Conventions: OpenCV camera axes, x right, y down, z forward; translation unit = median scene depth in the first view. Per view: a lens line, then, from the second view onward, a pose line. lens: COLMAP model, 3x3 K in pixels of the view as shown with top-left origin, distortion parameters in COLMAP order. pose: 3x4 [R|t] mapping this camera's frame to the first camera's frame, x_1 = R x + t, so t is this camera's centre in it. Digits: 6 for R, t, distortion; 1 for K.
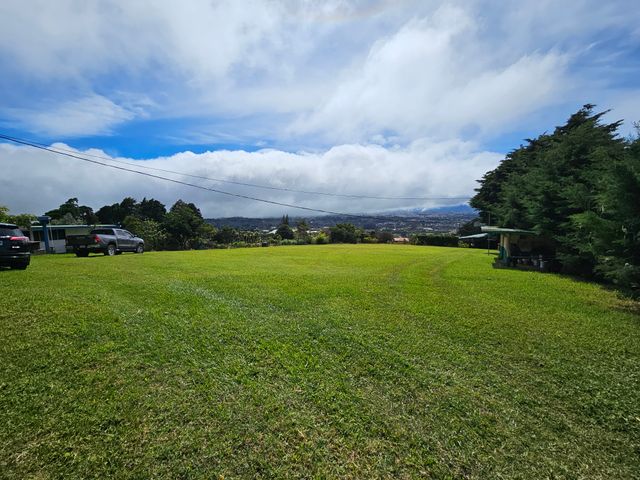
lens RADIAL K [[259.7, 0, 320.0], [0, 259.7, 240.0], [0, 0, 1]] dist [-0.000053, -0.000115]
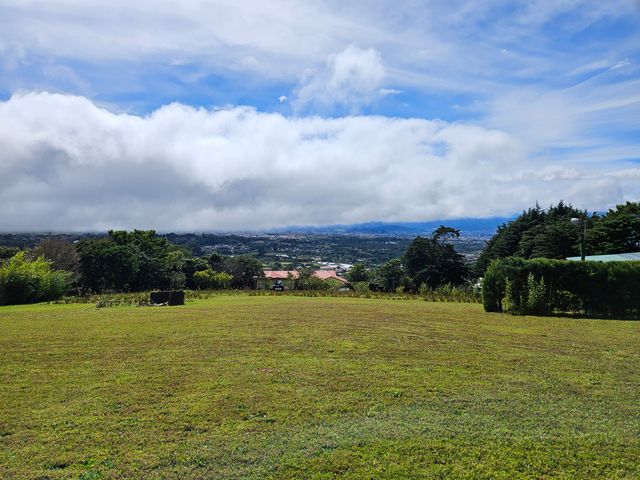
lens RADIAL K [[422.4, 0, 320.0], [0, 422.4, 240.0], [0, 0, 1]] dist [0.000301, 0.000042]
pose [[0.883732, 0.023190, 0.467418, 0.074598], [0.014413, 0.996949, -0.076713, -0.009233], [-0.467771, 0.074531, 0.880702, 0.623254]]
